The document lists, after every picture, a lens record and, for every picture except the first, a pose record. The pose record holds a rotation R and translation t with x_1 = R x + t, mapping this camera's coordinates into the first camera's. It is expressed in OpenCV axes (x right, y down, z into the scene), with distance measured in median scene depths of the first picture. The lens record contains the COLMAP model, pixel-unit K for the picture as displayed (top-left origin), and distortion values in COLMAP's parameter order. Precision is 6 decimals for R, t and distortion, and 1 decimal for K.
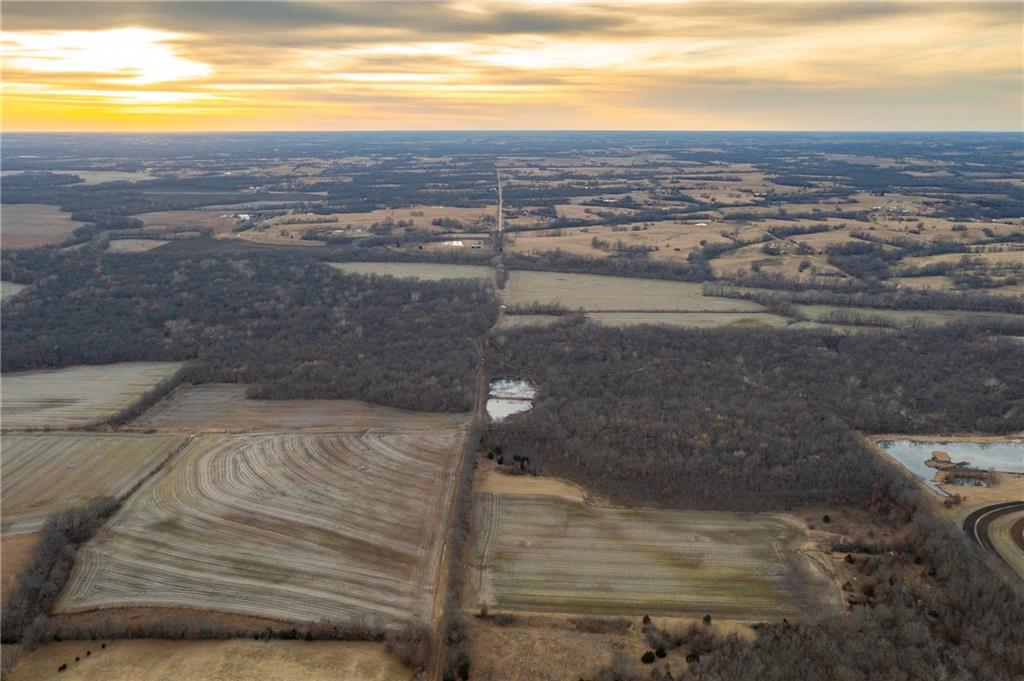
lens RADIAL K [[879.5, 0, 508.3], [0, 879.5, 343.3], [0, 0, 1]] dist [-0.006665, 0.010840]
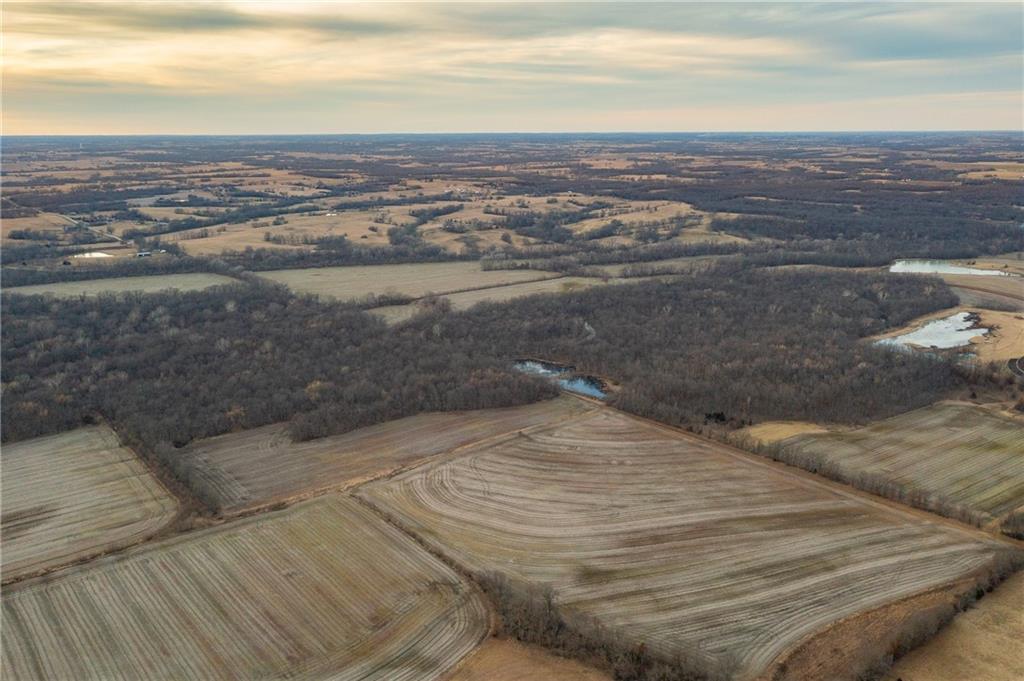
lens RADIAL K [[865.8, 0, 503.6], [0, 865.8, 336.4], [0, 0, 1]] dist [-0.022953, 0.041180]
pose [[0.762370, -0.153544, 0.628663, -0.474524], [0.160143, 0.985992, 0.046615, -0.025559], [-0.627014, 0.065139, 0.776280, 0.236312]]
